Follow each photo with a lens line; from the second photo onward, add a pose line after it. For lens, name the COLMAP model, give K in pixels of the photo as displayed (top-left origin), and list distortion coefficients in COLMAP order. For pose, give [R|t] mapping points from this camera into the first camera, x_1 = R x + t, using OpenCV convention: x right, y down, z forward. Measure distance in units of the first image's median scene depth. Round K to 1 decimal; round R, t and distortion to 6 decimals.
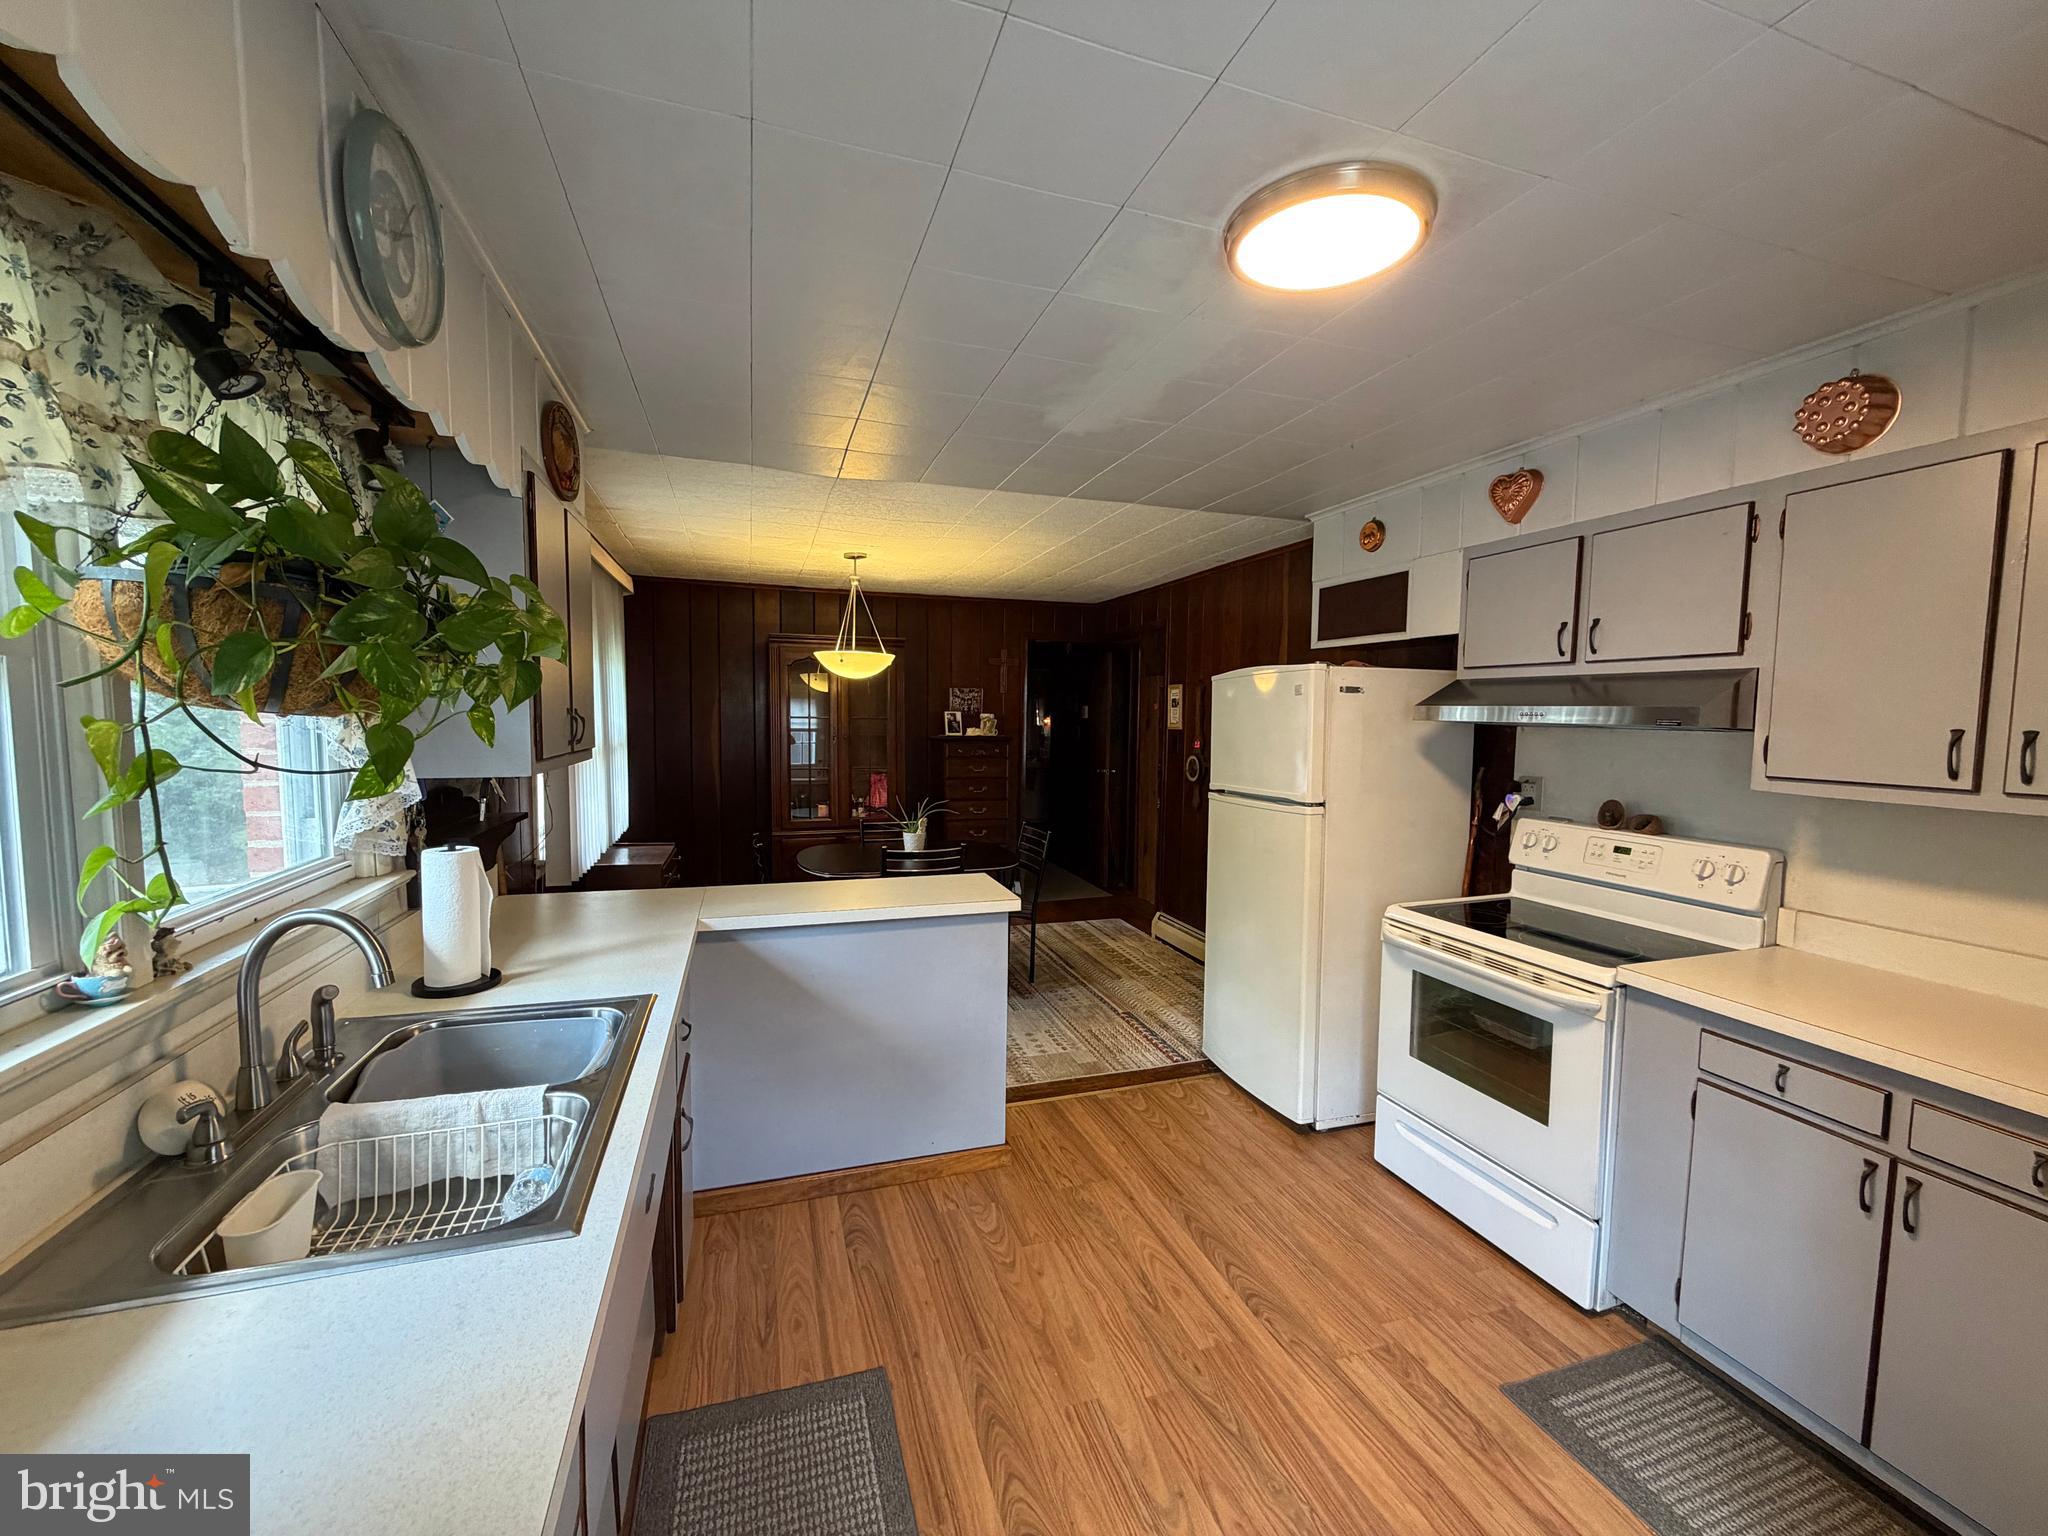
lens RADIAL K [[817.7, 0, 1022.5], [0, 817.7, 770.6], [0, 0, 1]] dist [0.000821, 0.000218]
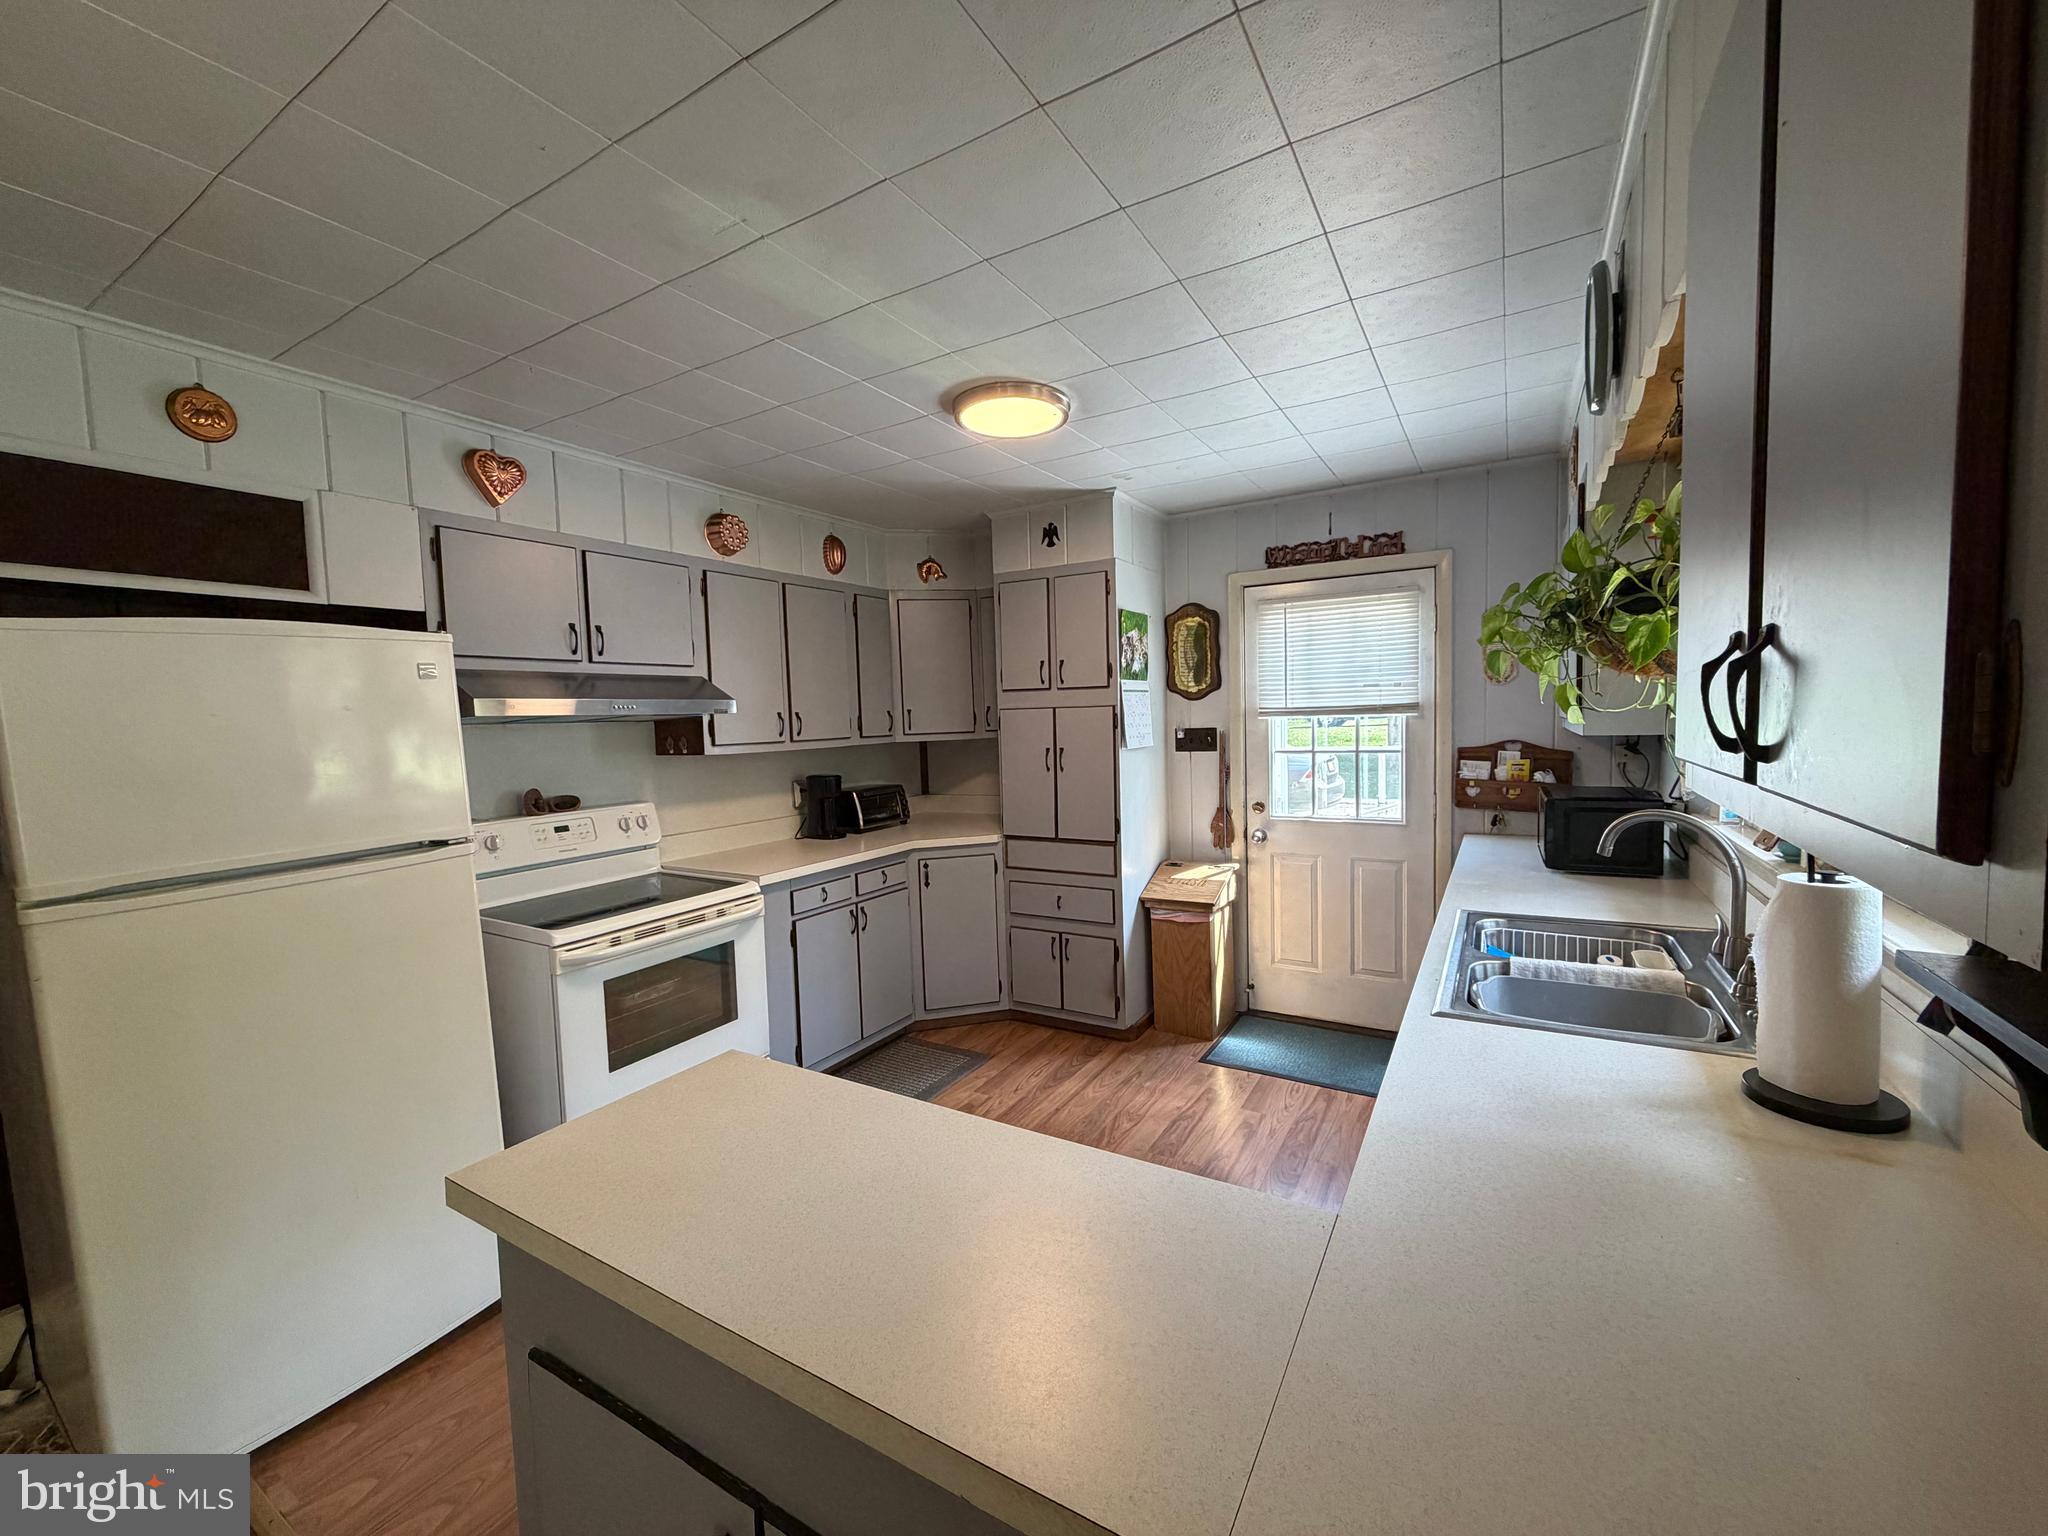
lens RADIAL K [[817.7, 0, 1022.5], [0, 817.7, 770.6], [0, 0, 1]] dist [0.000821, 0.000218]
pose [[-0.650394, -0.041778, 0.758447, -0.606068], [0.079377, 0.989281, 0.122562, -0.079890], [-0.755438, 0.139917, -0.640106, 1.379432]]
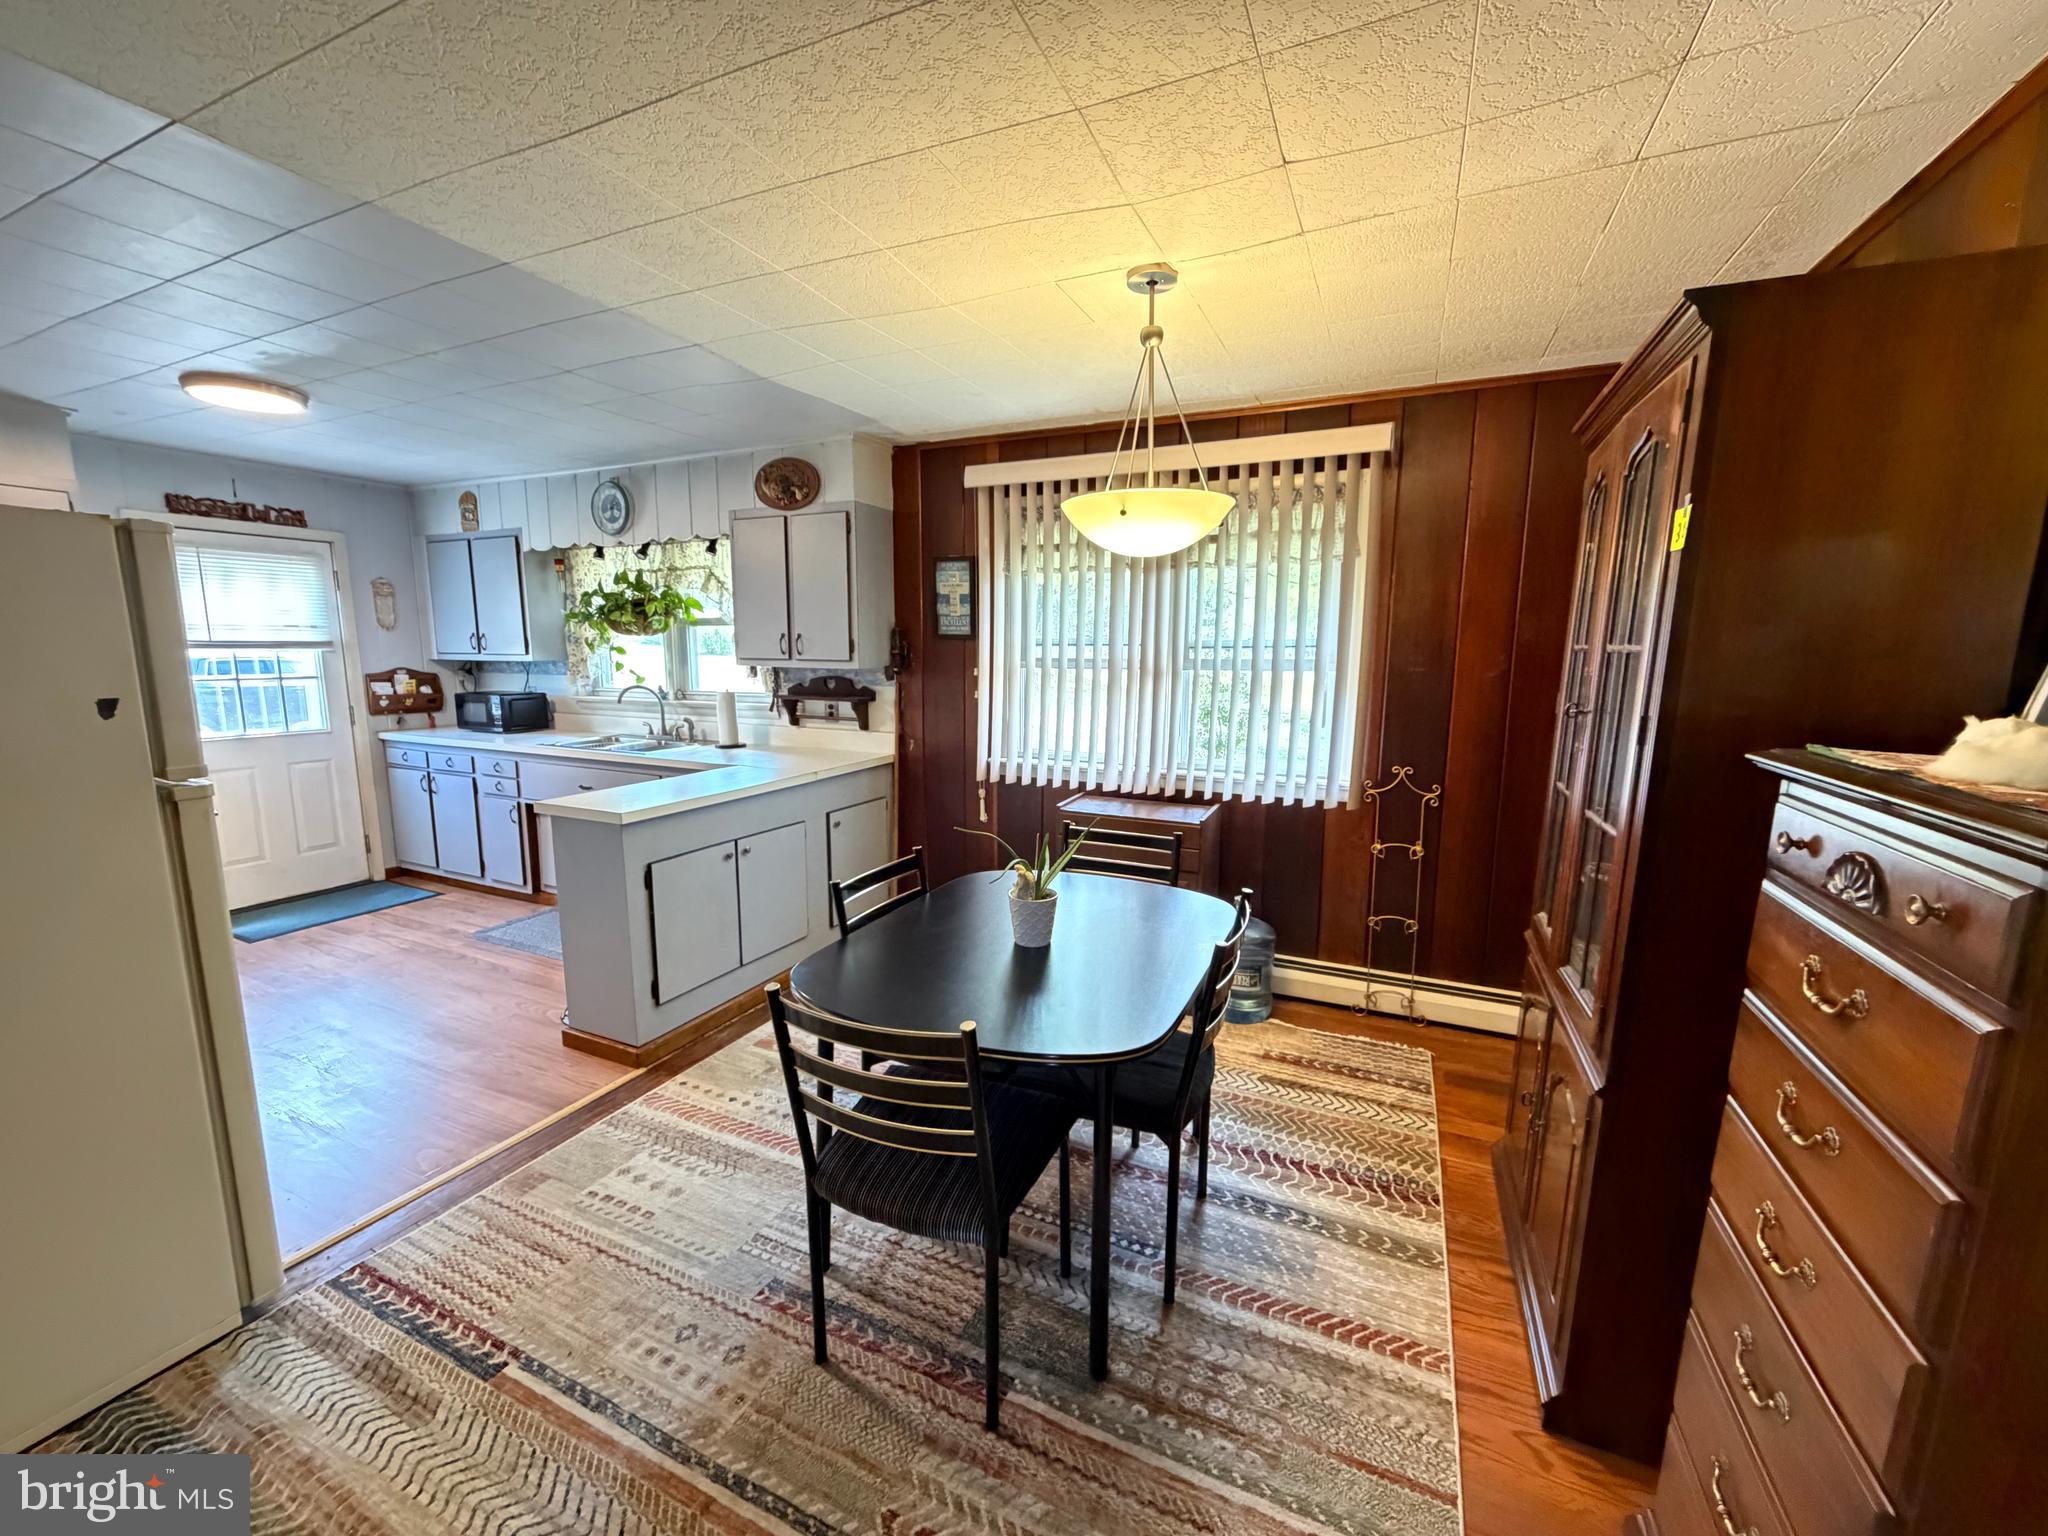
lens RADIAL K [[817.7, 0, 1022.5], [0, 817.7, 770.6], [0, 0, 1]] dist [0.000821, 0.000218]
pose [[-0.689730, 0.094133, -0.717922, 0.379316], [-0.066293, 0.979139, 0.192073, -0.153700], [0.721026, 0.180072, -0.669101, 2.555209]]
